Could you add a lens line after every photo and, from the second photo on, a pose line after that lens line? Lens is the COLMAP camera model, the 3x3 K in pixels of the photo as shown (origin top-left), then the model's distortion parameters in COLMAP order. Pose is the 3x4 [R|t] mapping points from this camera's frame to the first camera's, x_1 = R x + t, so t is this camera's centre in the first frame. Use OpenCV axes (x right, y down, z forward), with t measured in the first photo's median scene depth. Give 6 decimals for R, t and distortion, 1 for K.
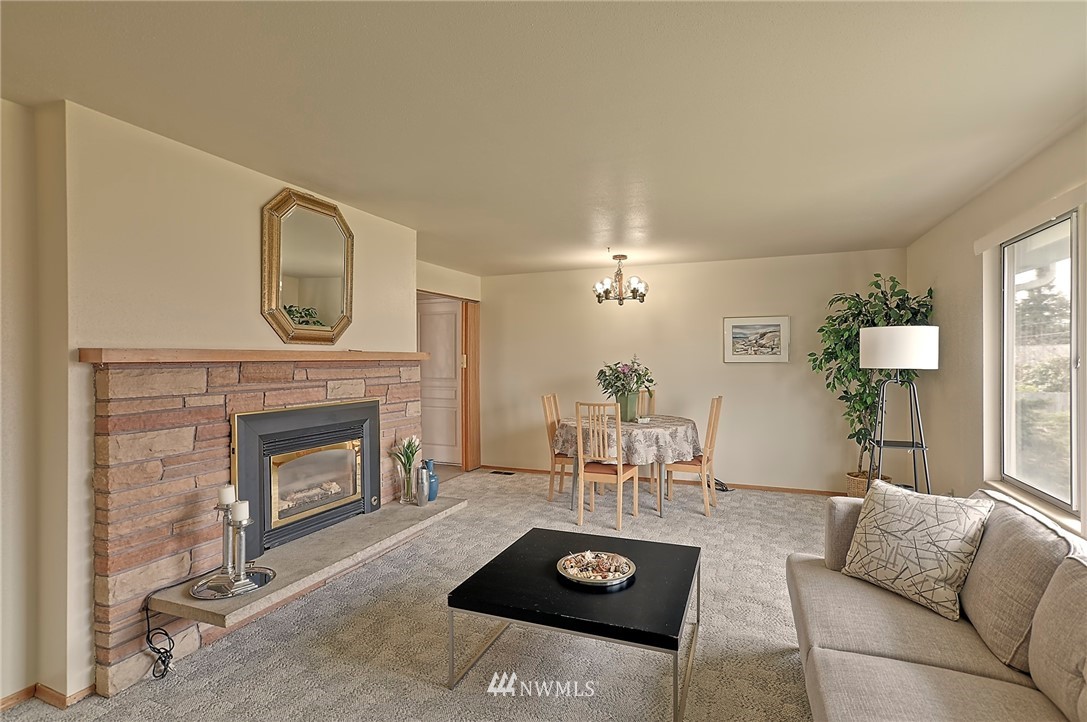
lens RADIAL K [[530.1, 0, 544.7], [0, 530.1, 358.9], [0, 0, 1]] dist [-0.045805, 0.044491]
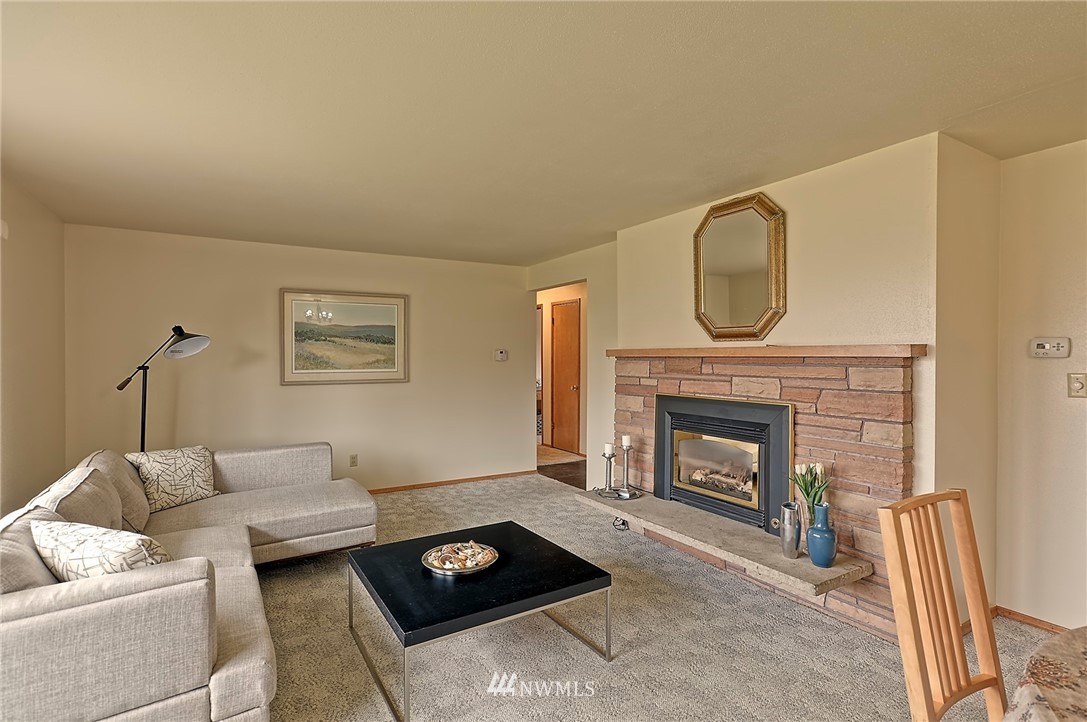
lens RADIAL K [[530.1, 0, 544.7], [0, 530.1, 358.9], [0, 0, 1]] dist [-0.045805, 0.044491]
pose [[-0.600835, 0.010807, -0.799300, 0.578948], [0.005378, 0.999941, 0.009477, -0.003676], [0.799355, 0.001395, -0.600858, 1.233421]]
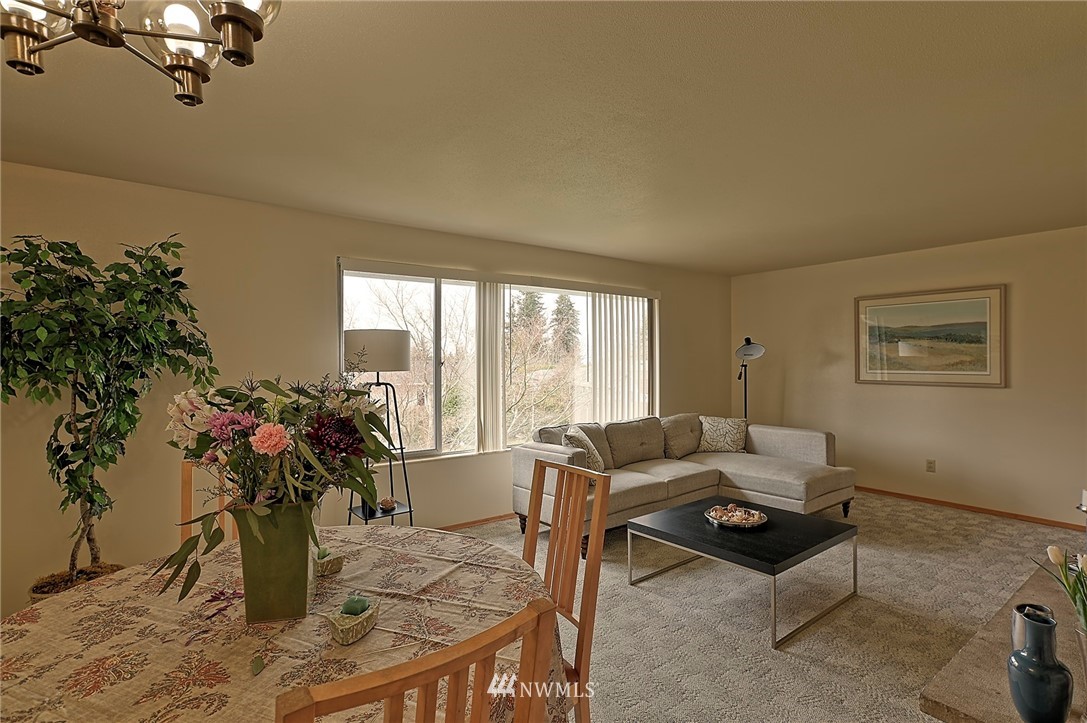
lens RADIAL K [[530.1, 0, 544.7], [0, 530.1, 359.4], [0, 0, 1]] dist [-0.045805, 0.044491]
pose [[-0.856822, 0.008846, 0.515536, -0.122526], [0.008981, 0.999957, -0.002232, -0.000491], [-0.515534, 0.002717, -0.856865, 1.670670]]
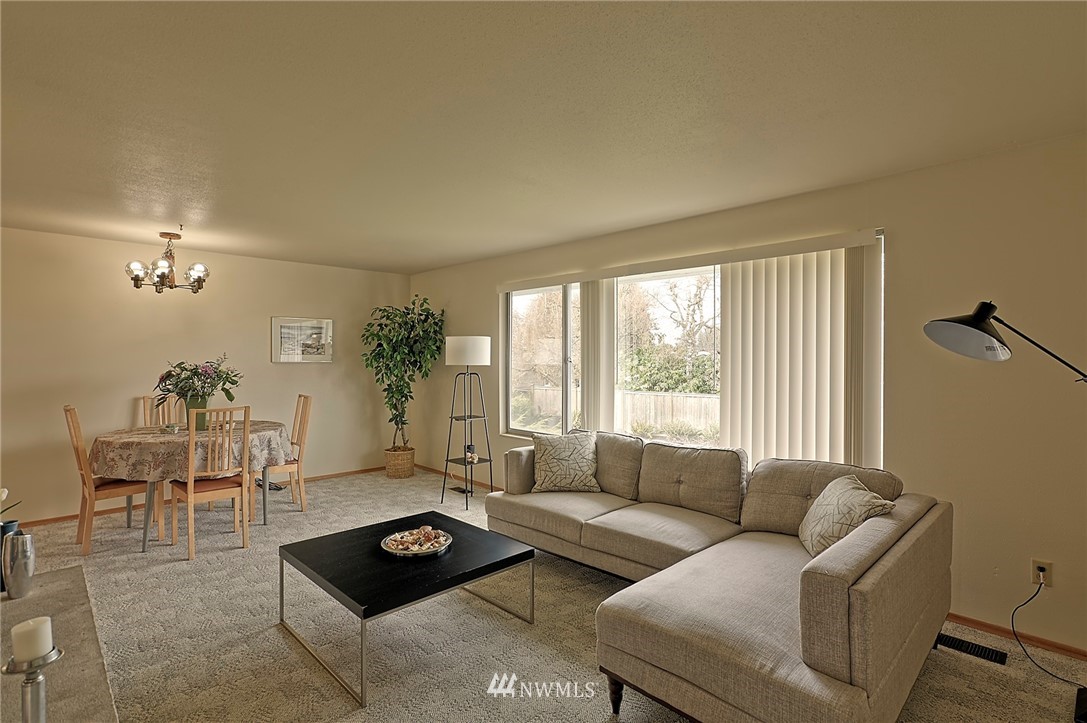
lens RADIAL K [[530.1, 0, 544.7], [0, 530.1, 359.4], [0, 0, 1]] dist [-0.045805, 0.044491]
pose [[0.404794, 0.002593, 0.914404, -0.580045], [-0.002980, 0.999994, -0.001517, 0.003145], [-0.914403, -0.002111, 0.404800, 0.205454]]
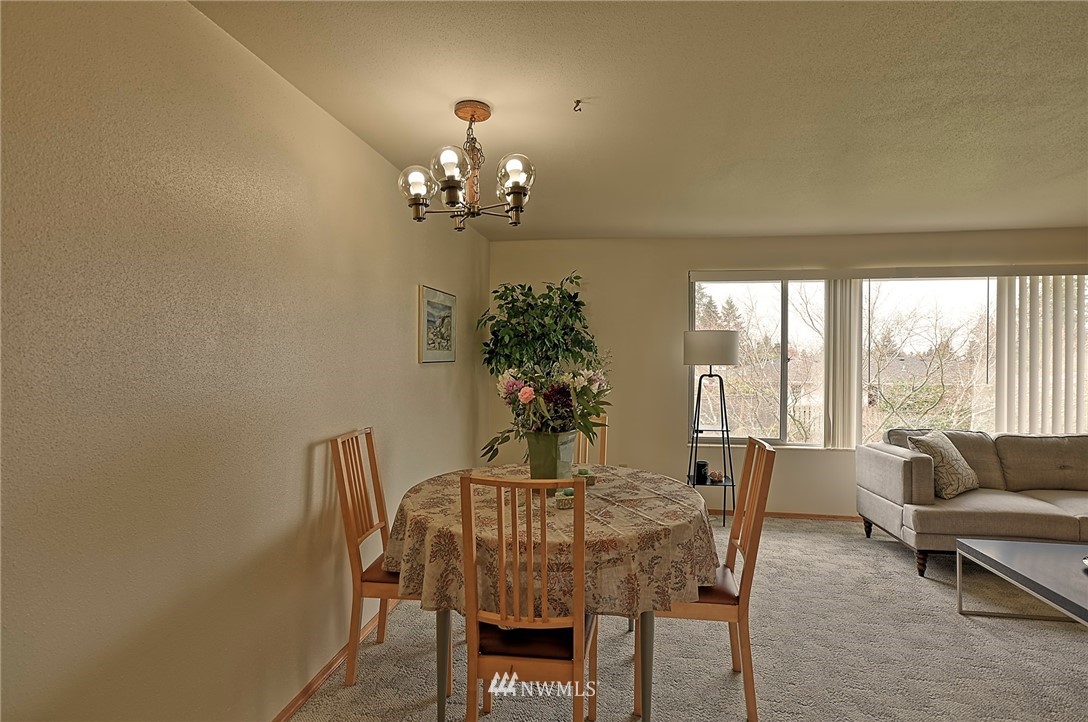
lens RADIAL K [[523.5, 0, 548.4], [0, 523.5, 340.1], [0, 0, 1]] dist [-0.048375, 0.043317]
pose [[-0.239575, 0.030115, 0.970411, -0.410762], [-0.003635, 0.999484, -0.031915, 0.000360], [-0.970871, -0.011173, -0.239341, 1.616669]]
